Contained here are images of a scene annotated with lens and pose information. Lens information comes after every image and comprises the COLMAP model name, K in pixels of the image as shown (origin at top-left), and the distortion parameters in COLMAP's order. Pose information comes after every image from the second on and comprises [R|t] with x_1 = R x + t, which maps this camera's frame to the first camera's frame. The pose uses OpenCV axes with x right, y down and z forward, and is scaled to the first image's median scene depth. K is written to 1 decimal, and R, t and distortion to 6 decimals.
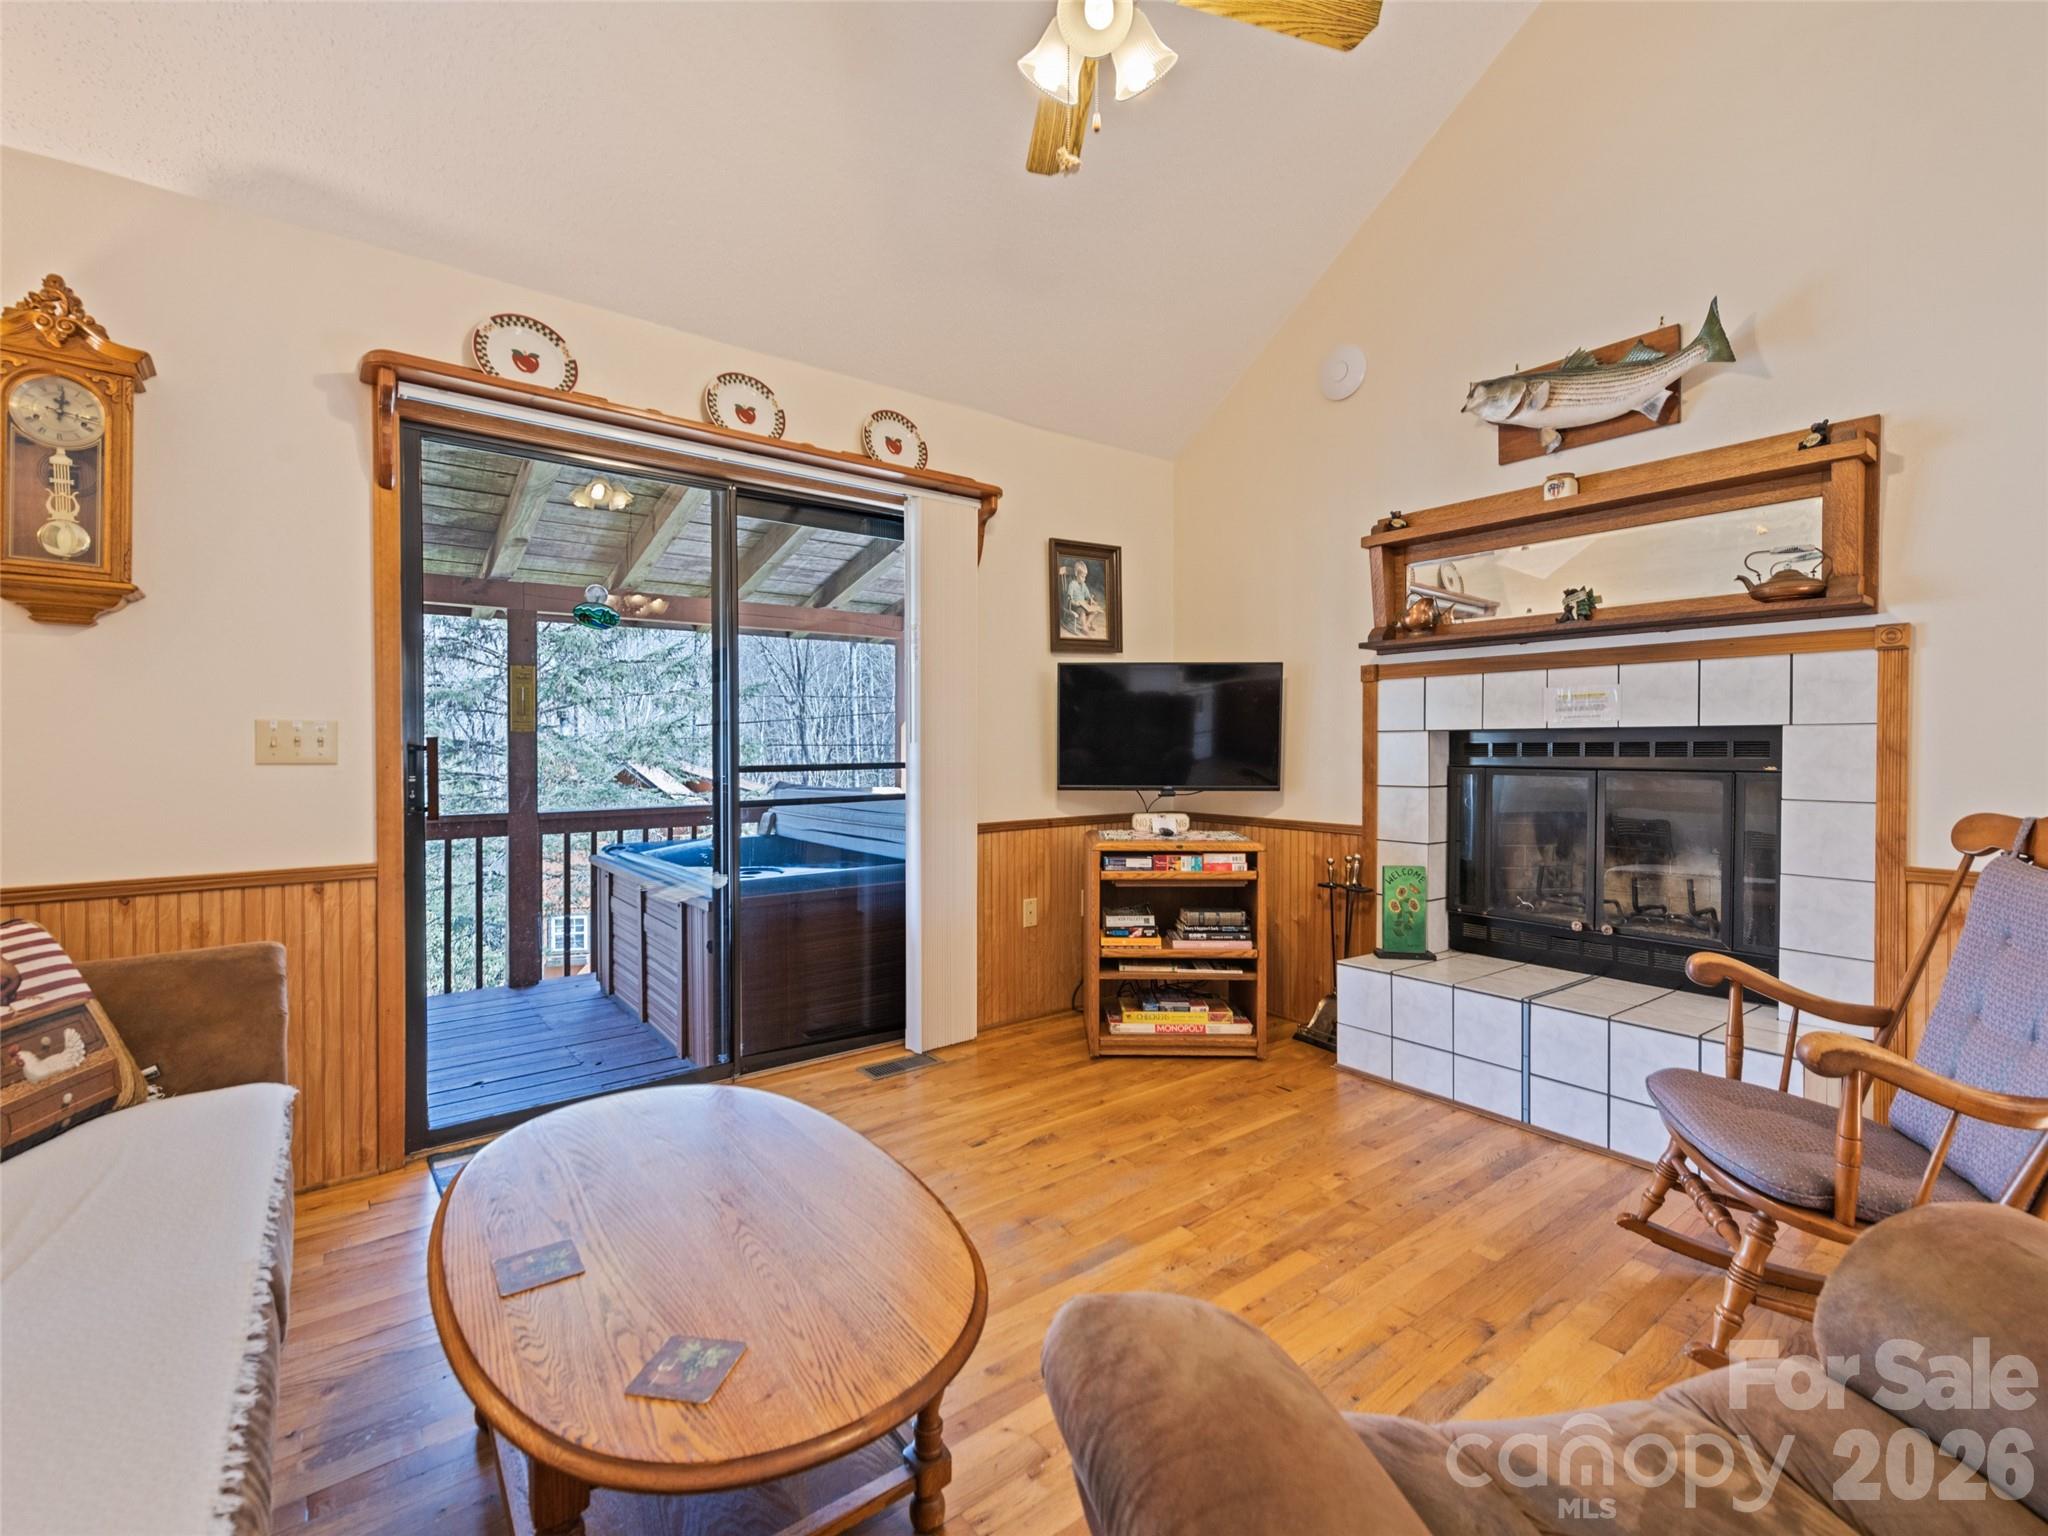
lens RADIAL K [[900.8, 0, 1020.1], [0, 900.8, 759.2], [0, 0, 1]] dist [0.021437, -0.007711]
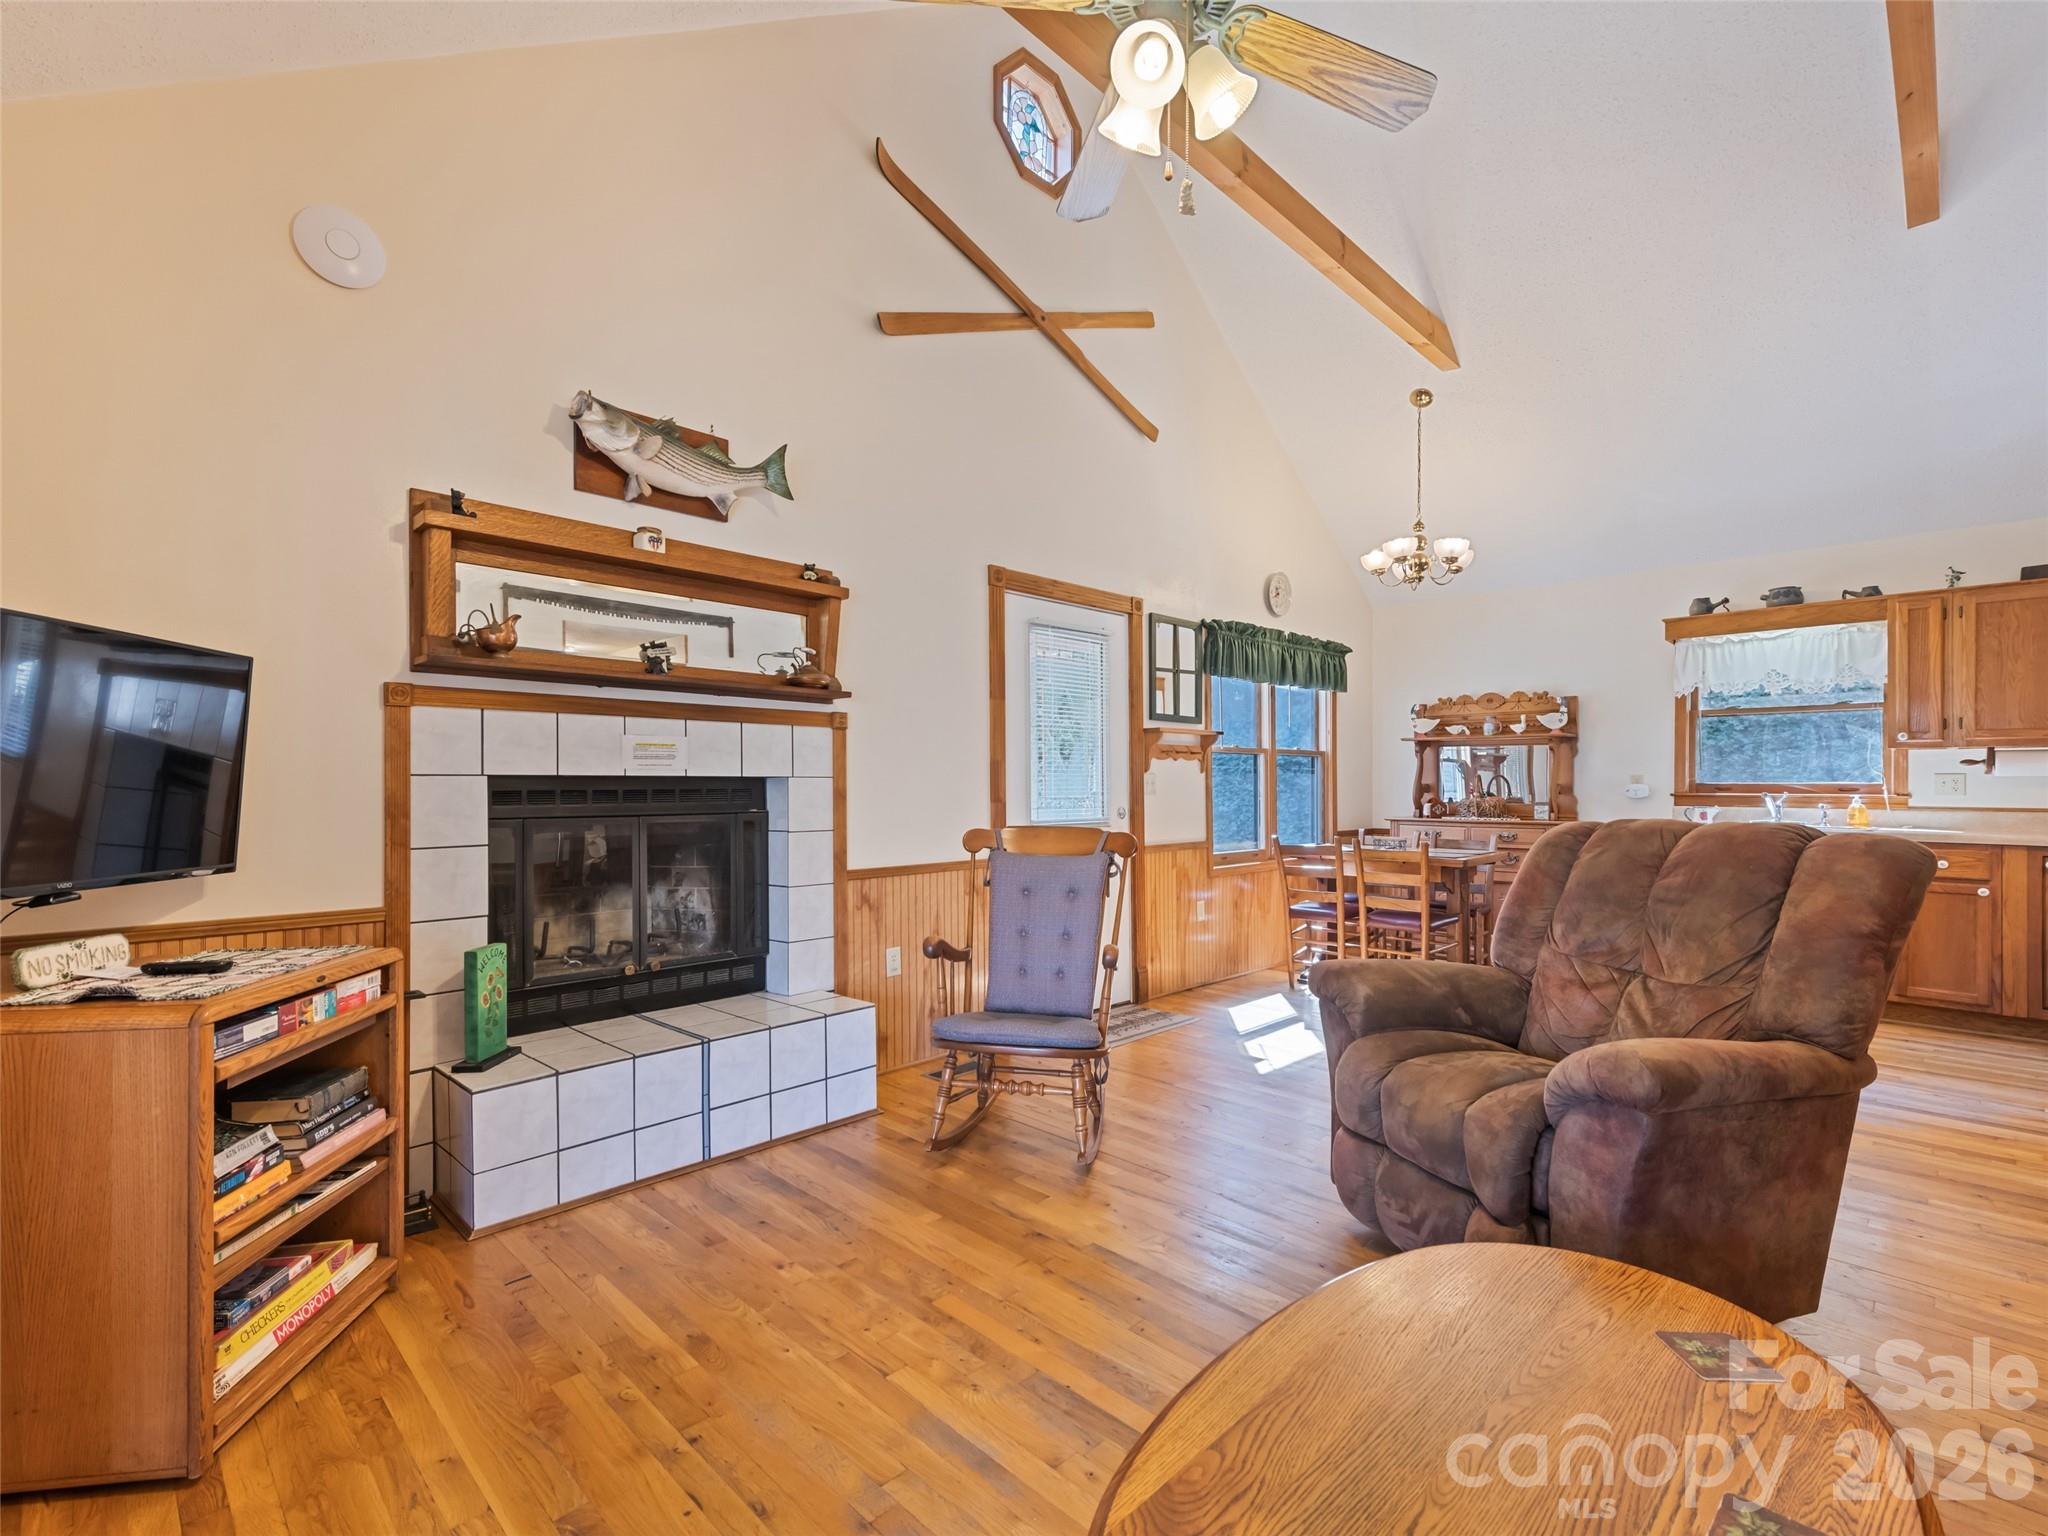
lens RADIAL K [[936.6, 0, 1024.1], [0, 936.6, 783.0], [0, 0, 1]] dist [0.017277, -0.008161]
pose [[-0.134750, 0.004256, 0.990871, -0.517059], [0.016283, 0.999865, -0.002080, -0.017129], [-0.990746, 0.015854, -0.134801, 0.732747]]
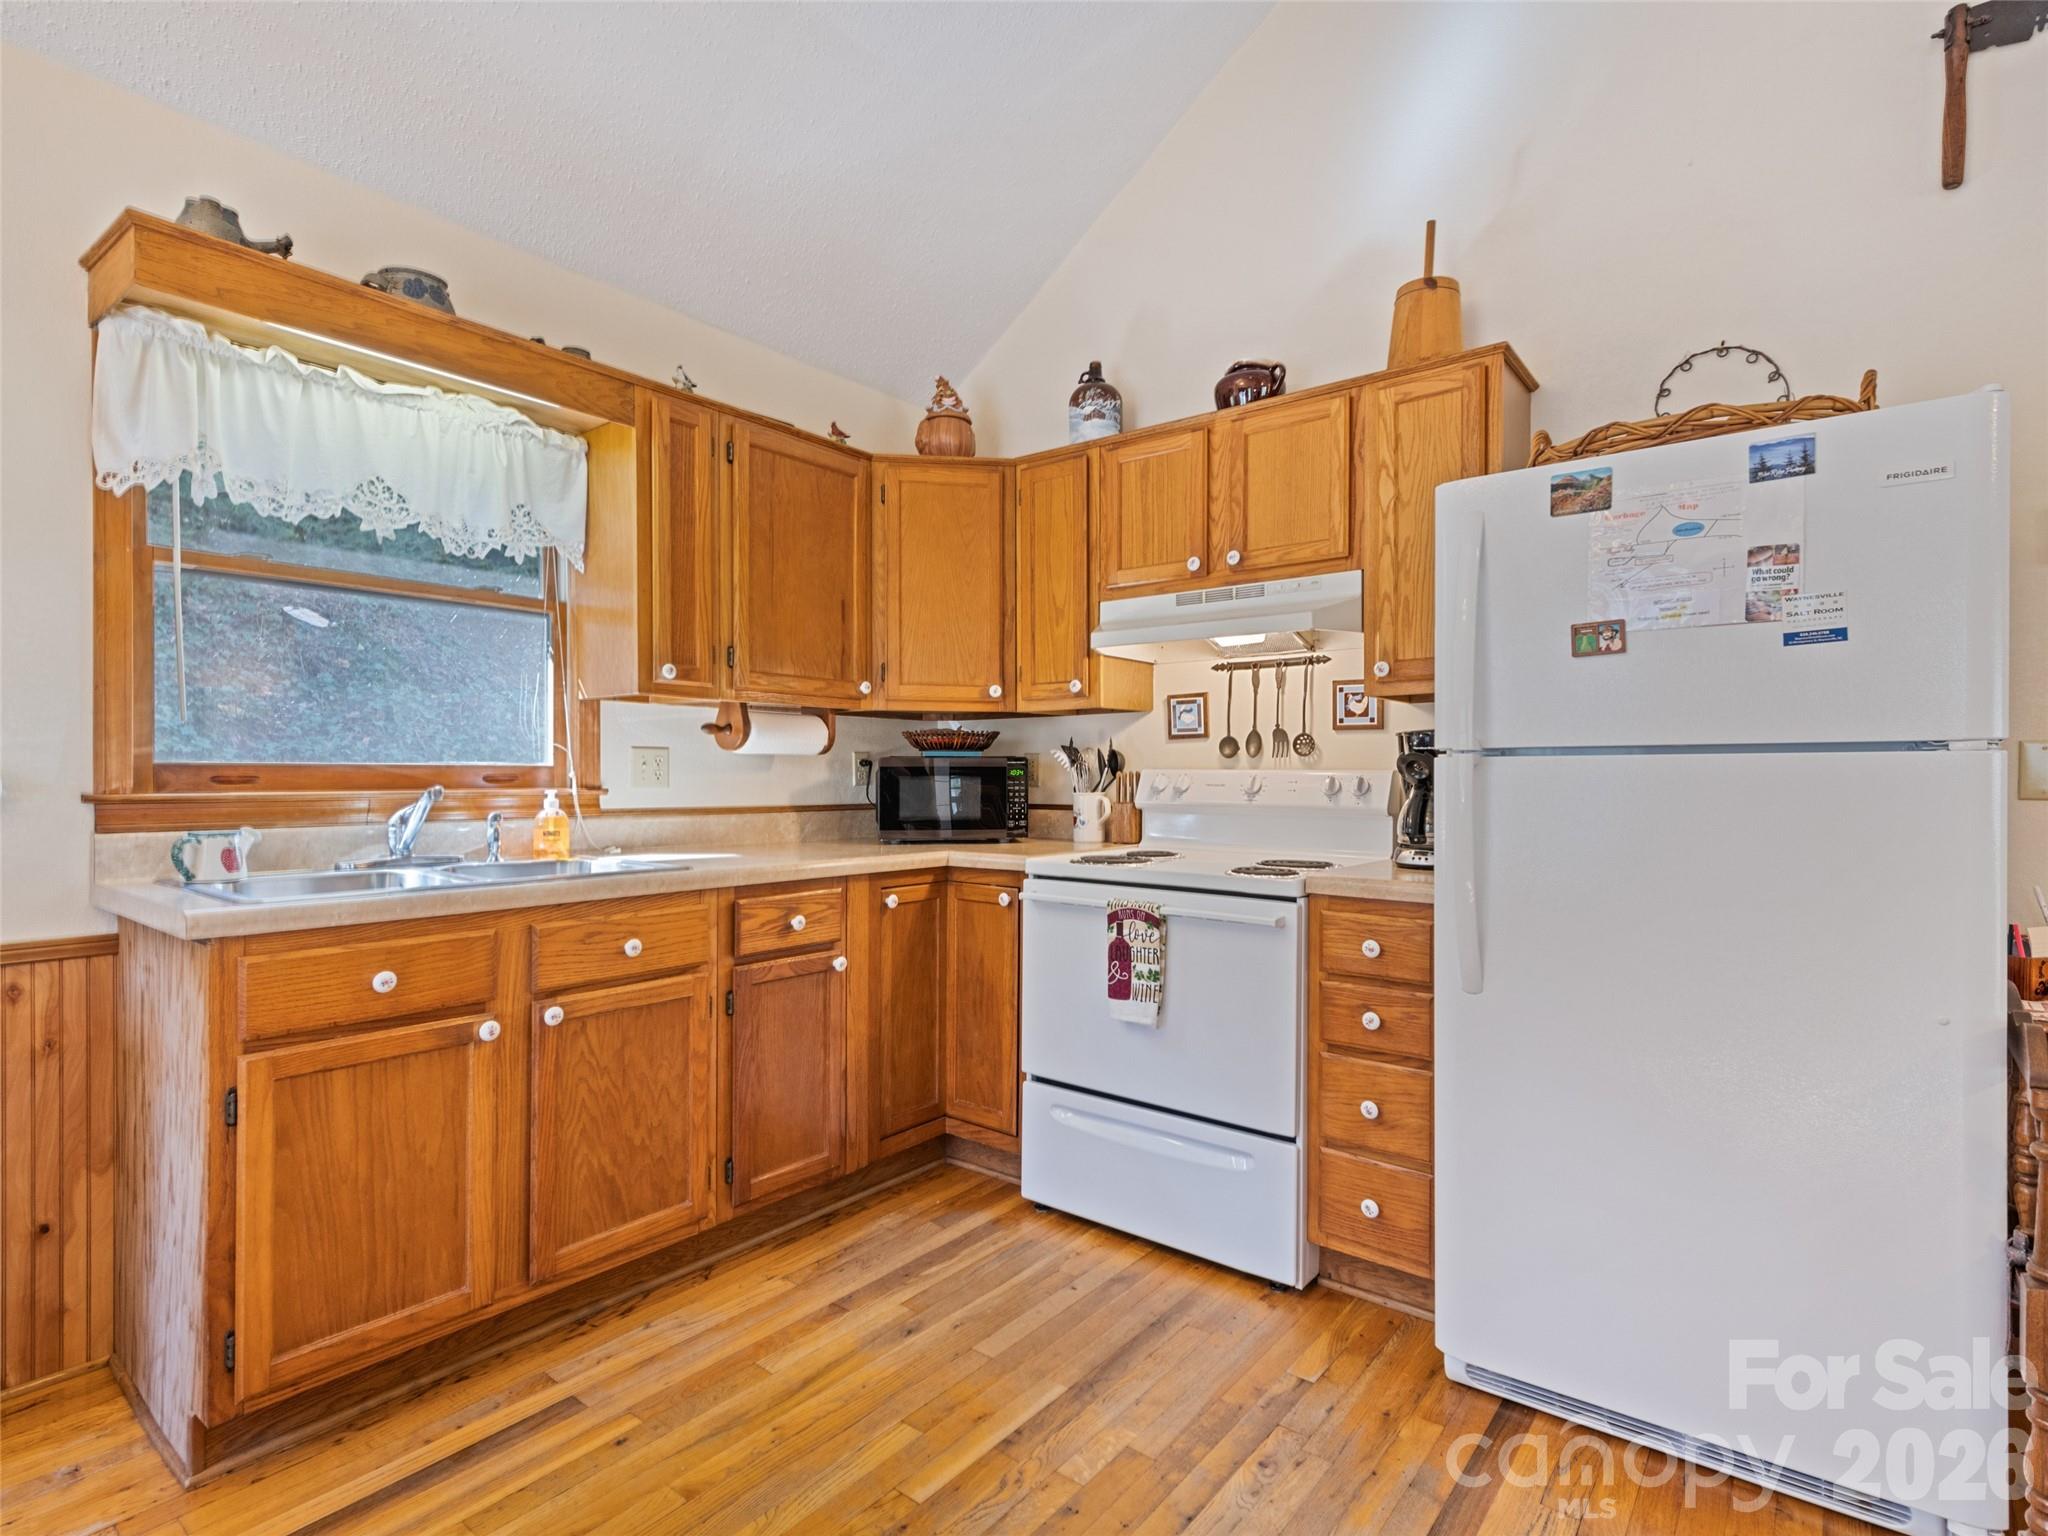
lens RADIAL K [[1032.4, 0, 1025.2], [0, 1032.4, 780.0], [0, 0, 1]] dist [0.017274, -0.005788]
pose [[-0.970464, 0.004694, -0.241199, 0.820422], [-0.001434, 0.999681, 0.025222, -0.005278], [0.241240, 0.024822, -0.970148, -0.061241]]
